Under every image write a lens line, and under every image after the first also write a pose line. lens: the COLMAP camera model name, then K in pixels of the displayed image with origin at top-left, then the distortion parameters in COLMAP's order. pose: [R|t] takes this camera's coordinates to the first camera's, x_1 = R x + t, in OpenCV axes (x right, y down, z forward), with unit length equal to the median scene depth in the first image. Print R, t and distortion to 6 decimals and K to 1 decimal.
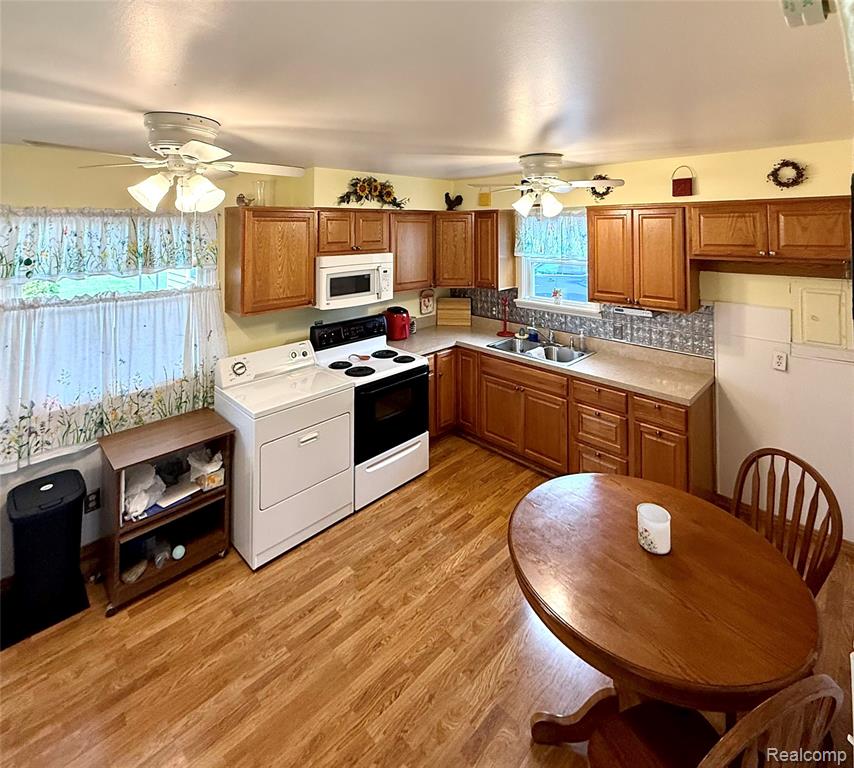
lens RADIAL K [[397.1, 0, 427.3], [0, 397.1, 382.0], [0, 0, 1]] dist [-0.001074, -0.000571]
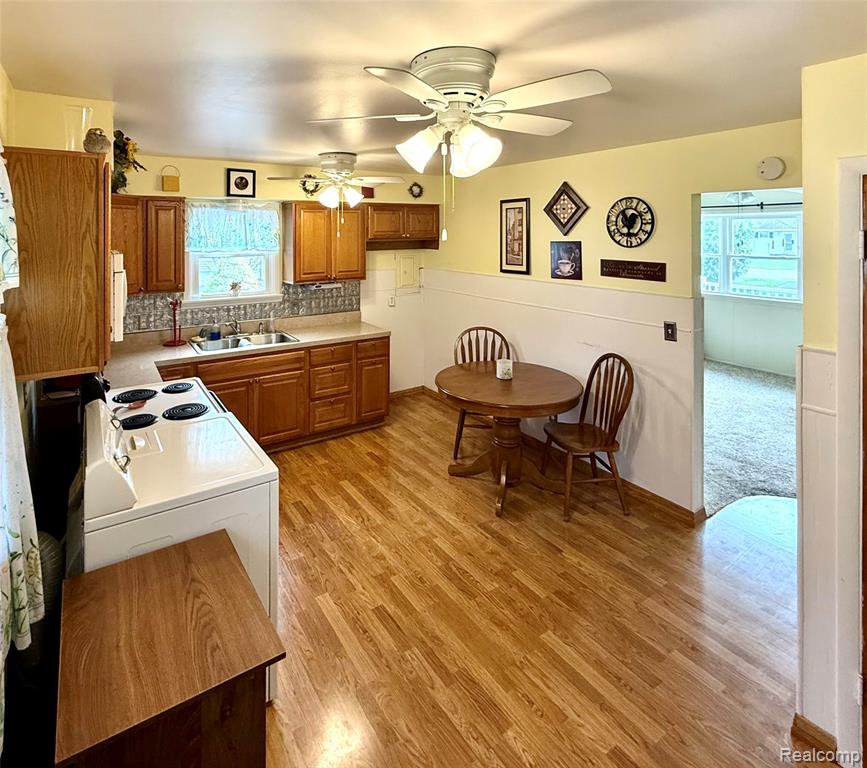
lens RADIAL K [[341.1, 0, 433.8], [0, 341.1, 384.3], [0, 0, 1]] dist [0.004483, 0.000139]
pose [[0.312817, -0.394749, 0.863898, -0.712584], [0.344872, 0.894676, 0.283935, -0.121580], [-0.884991, 0.209115, 0.416007, 0.398066]]
